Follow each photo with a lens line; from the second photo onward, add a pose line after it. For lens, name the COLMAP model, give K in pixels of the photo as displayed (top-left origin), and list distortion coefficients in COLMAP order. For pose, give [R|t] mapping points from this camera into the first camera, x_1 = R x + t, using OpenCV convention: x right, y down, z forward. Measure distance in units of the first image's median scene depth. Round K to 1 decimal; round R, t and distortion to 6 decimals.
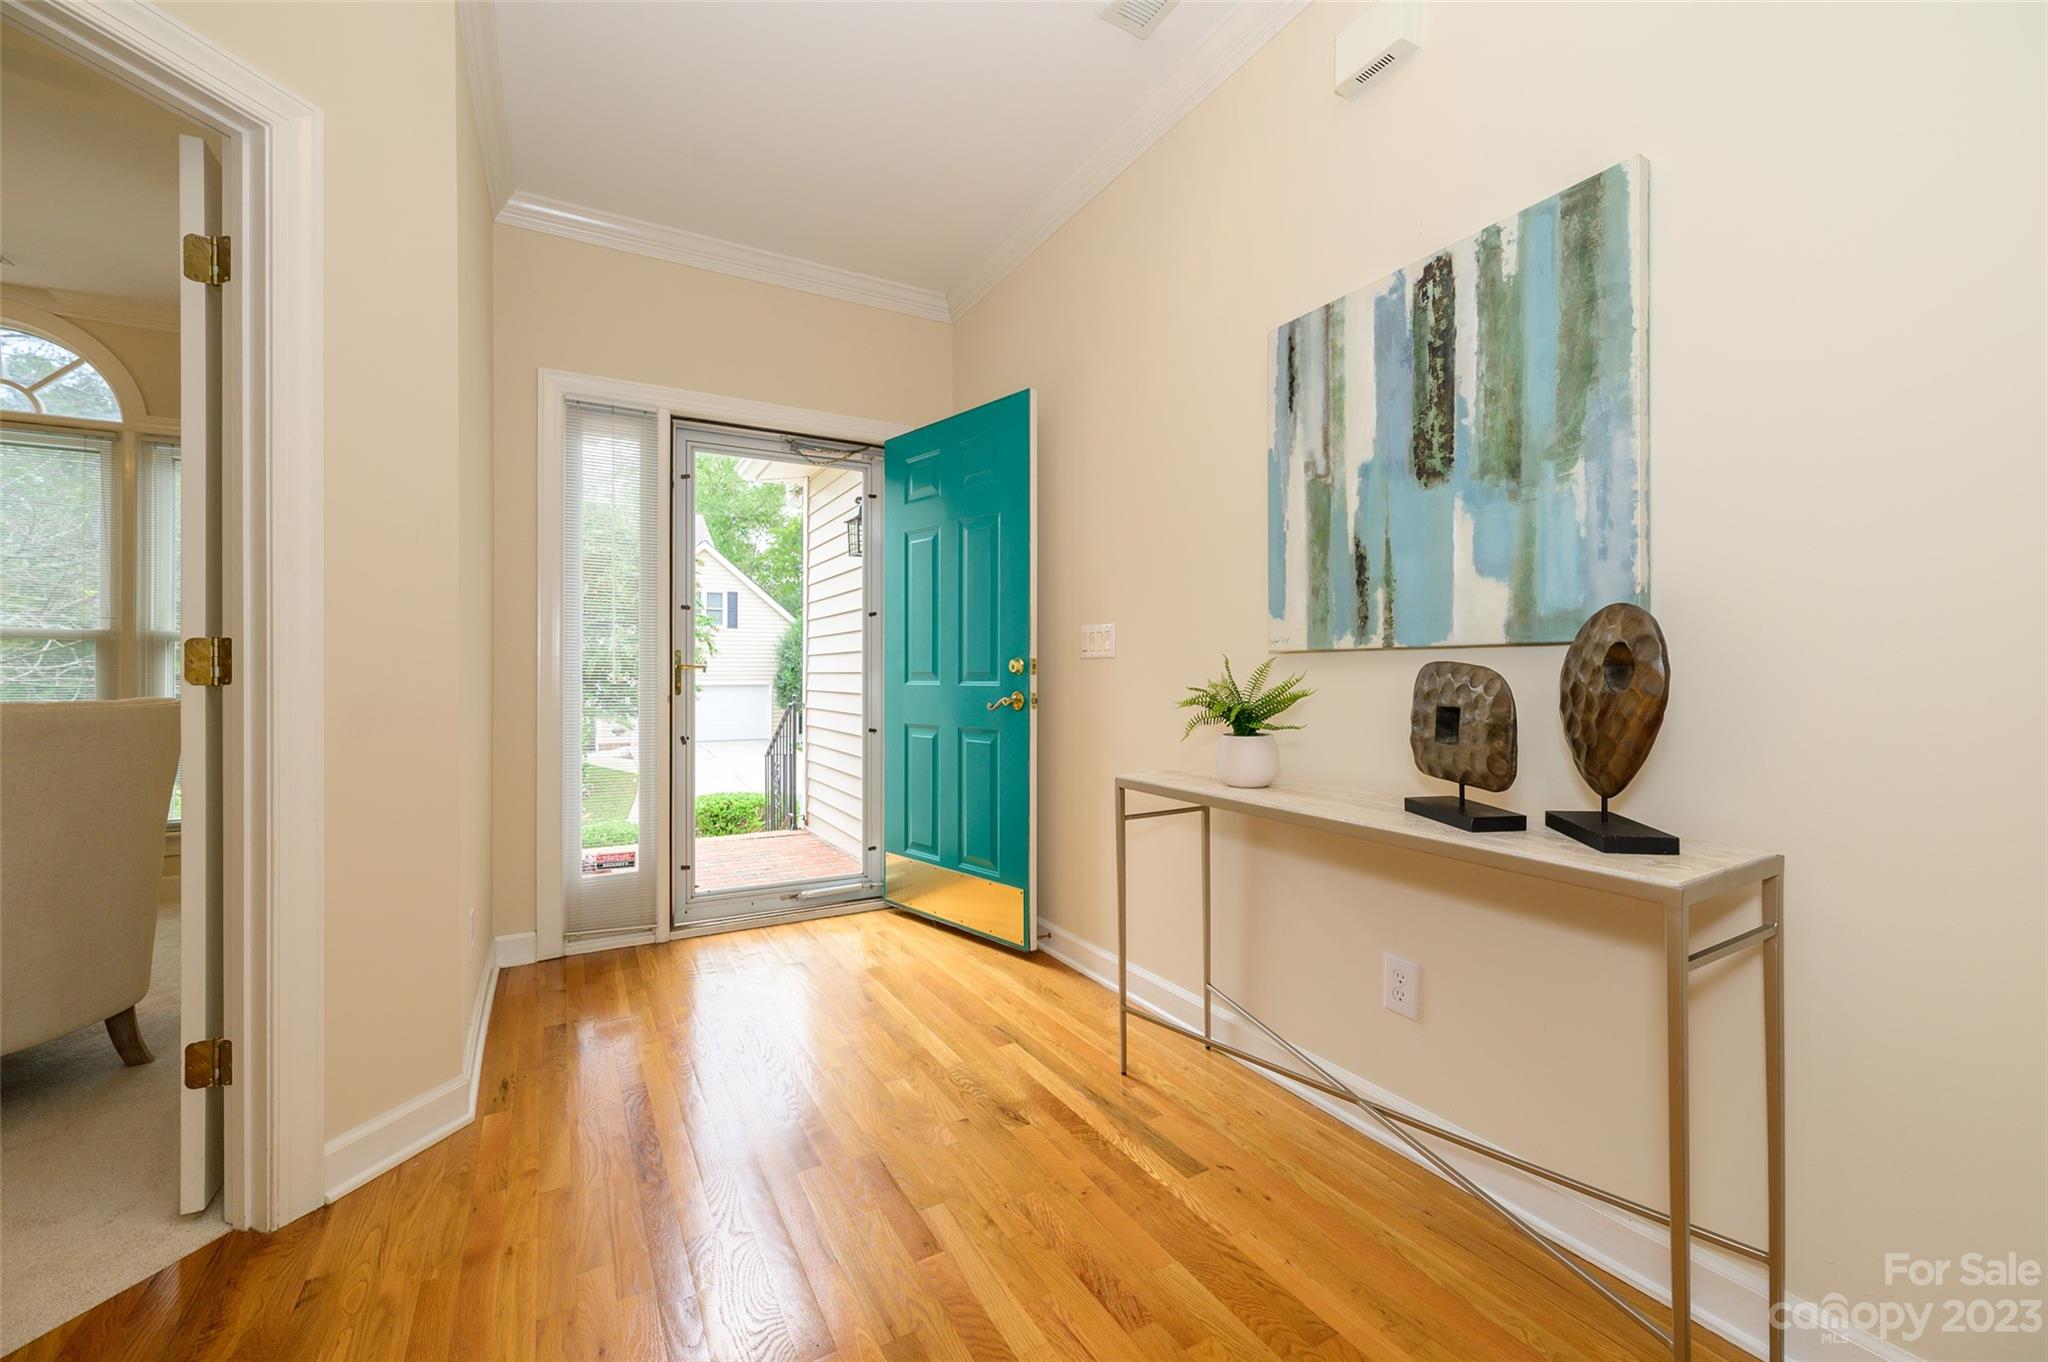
lens RADIAL K [[808.4, 0, 1017.8], [0, 808.4, 677.7], [0, 0, 1]] dist [0.000209, 0.000278]
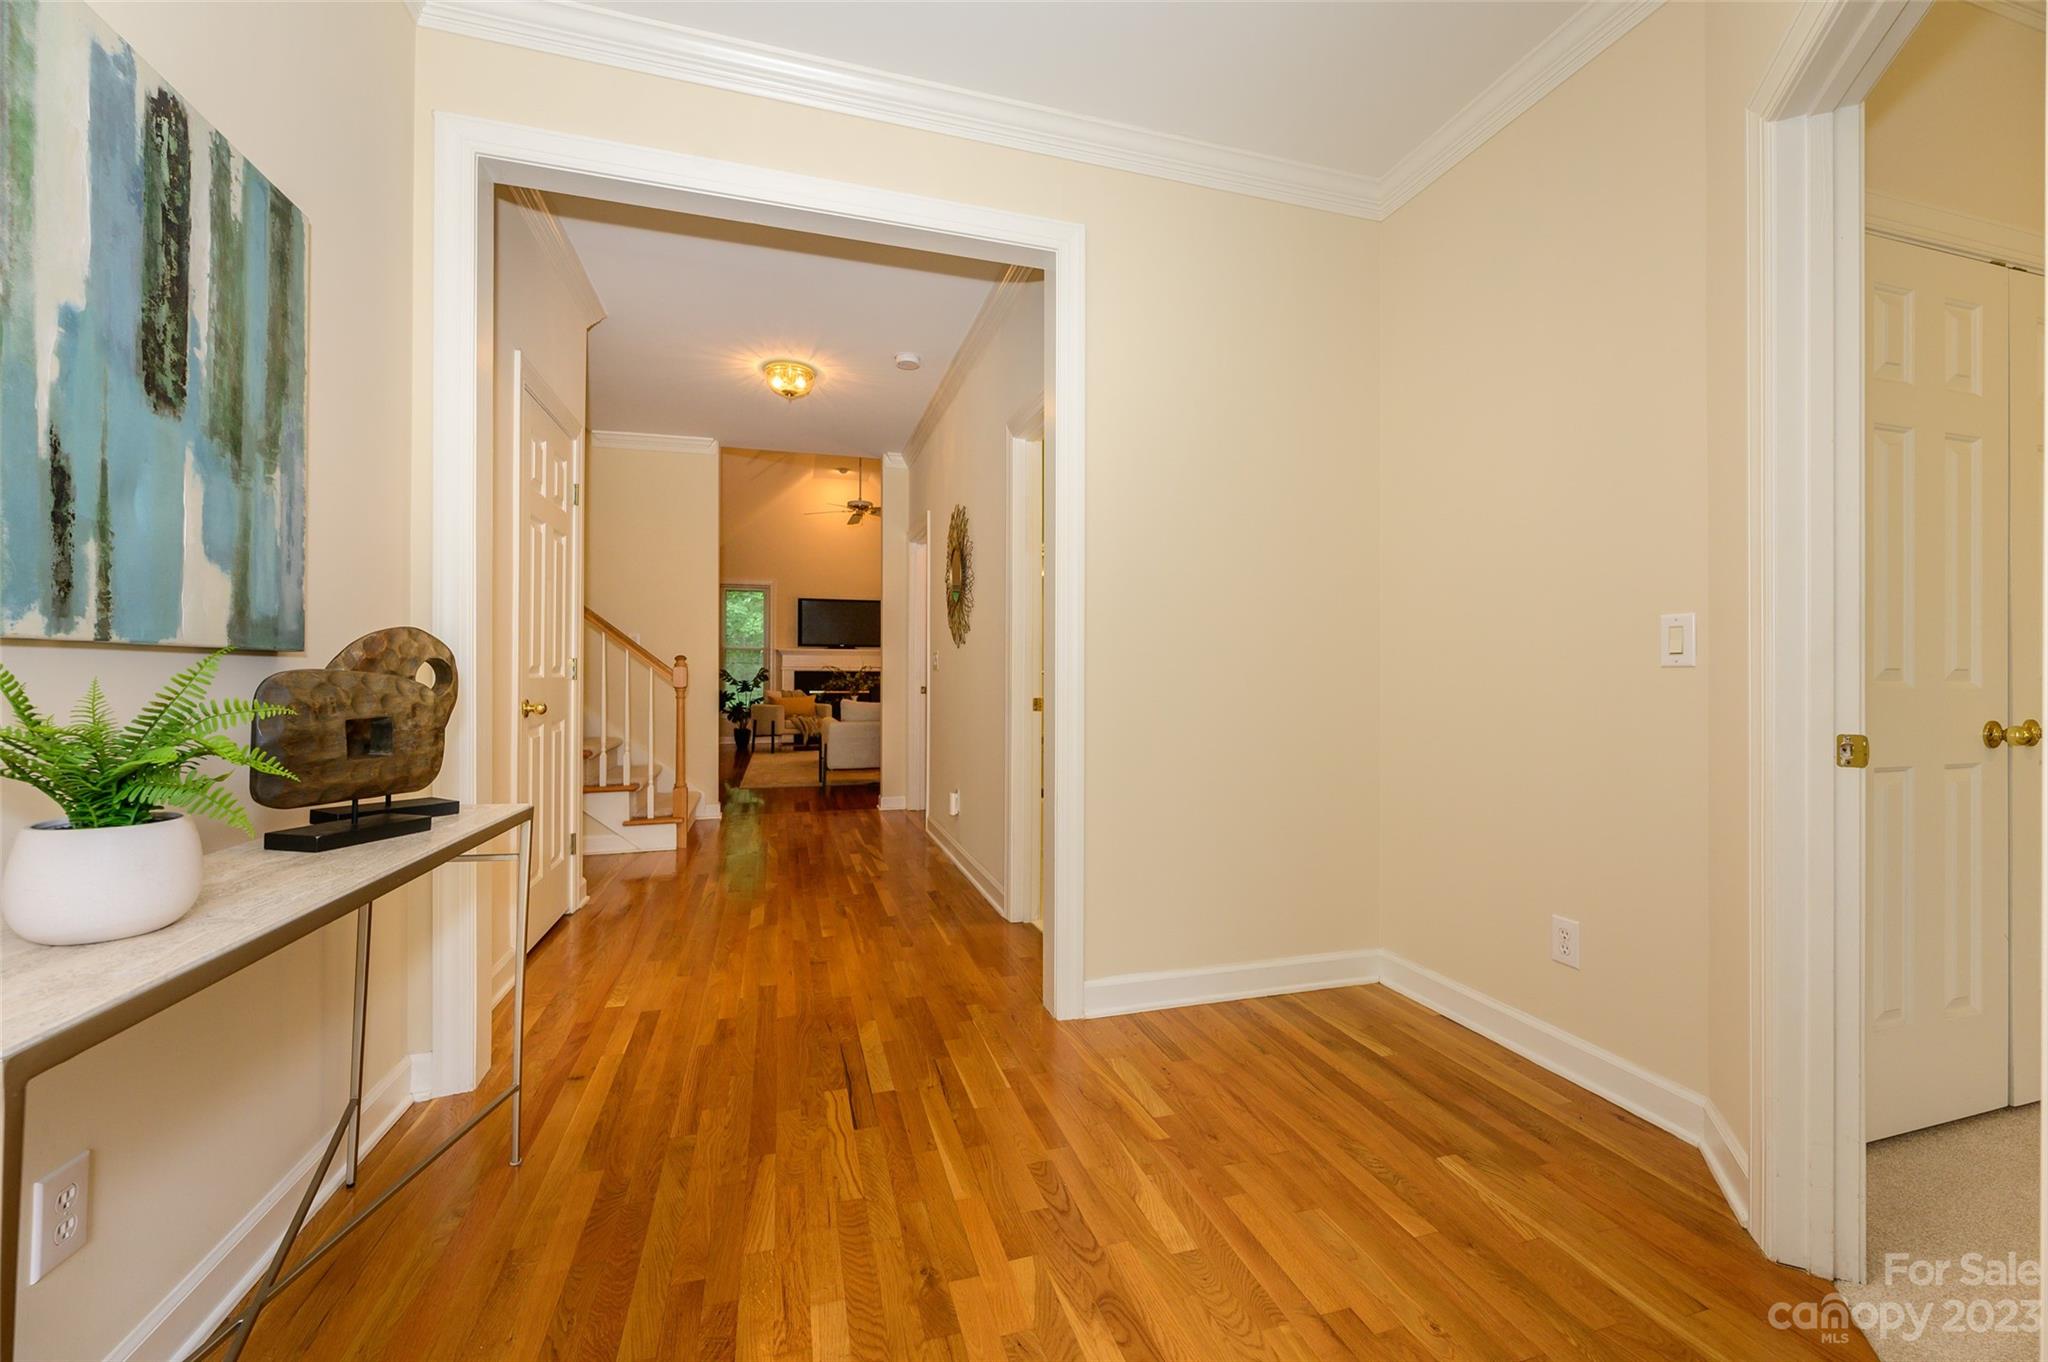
lens RADIAL K [[808.4, 0, 1023.7], [0, 808.4, 668.5], [0, 0, 1]] dist [0.000209, 0.000278]
pose [[-0.974847, 0.000555, 0.222877, -0.357257], [-0.000397, 0.999991, -0.004226, -0.015624], [-0.222877, -0.004208, -0.974838, 1.490202]]
